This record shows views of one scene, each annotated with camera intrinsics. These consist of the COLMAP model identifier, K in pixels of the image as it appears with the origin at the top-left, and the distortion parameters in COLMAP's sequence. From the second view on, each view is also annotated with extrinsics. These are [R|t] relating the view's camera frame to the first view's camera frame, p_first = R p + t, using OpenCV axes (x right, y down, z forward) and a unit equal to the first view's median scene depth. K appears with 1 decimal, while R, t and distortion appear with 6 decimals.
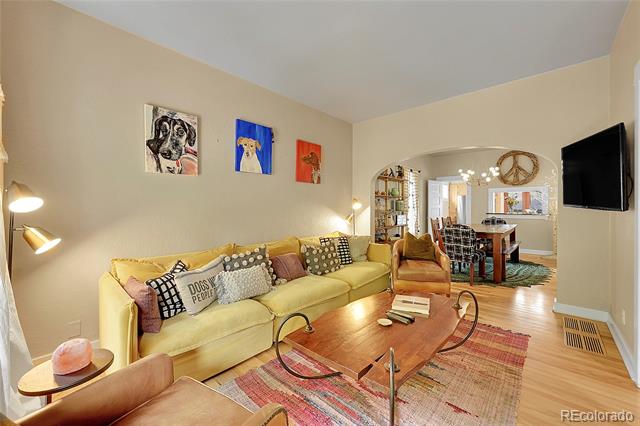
lens RADIAL K [[251.6, 0, 323.0], [0, 251.6, 207.5], [0, 0, 1]] dist [-0.001157, 0.000019]
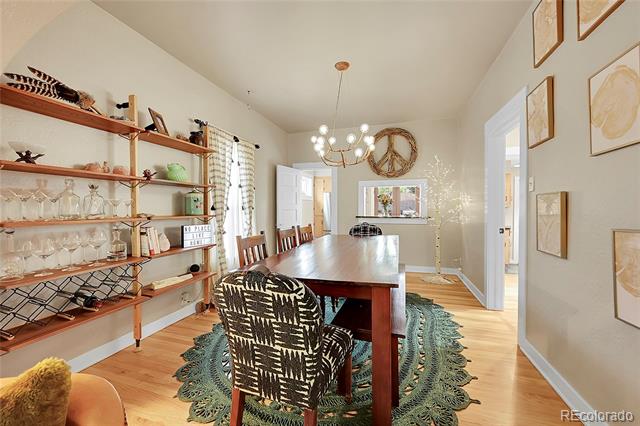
lens RADIAL K [[251.6, 0, 319.3], [0, 251.6, 211.5], [0, 0, 1]] dist [-0.001157, 0.000019]
pose [[0.909660, -0.007225, 0.415290, 0.284620], [0.003236, 0.999942, 0.010309, 0.001329], [-0.415340, -0.008034, 0.909631, 0.434754]]
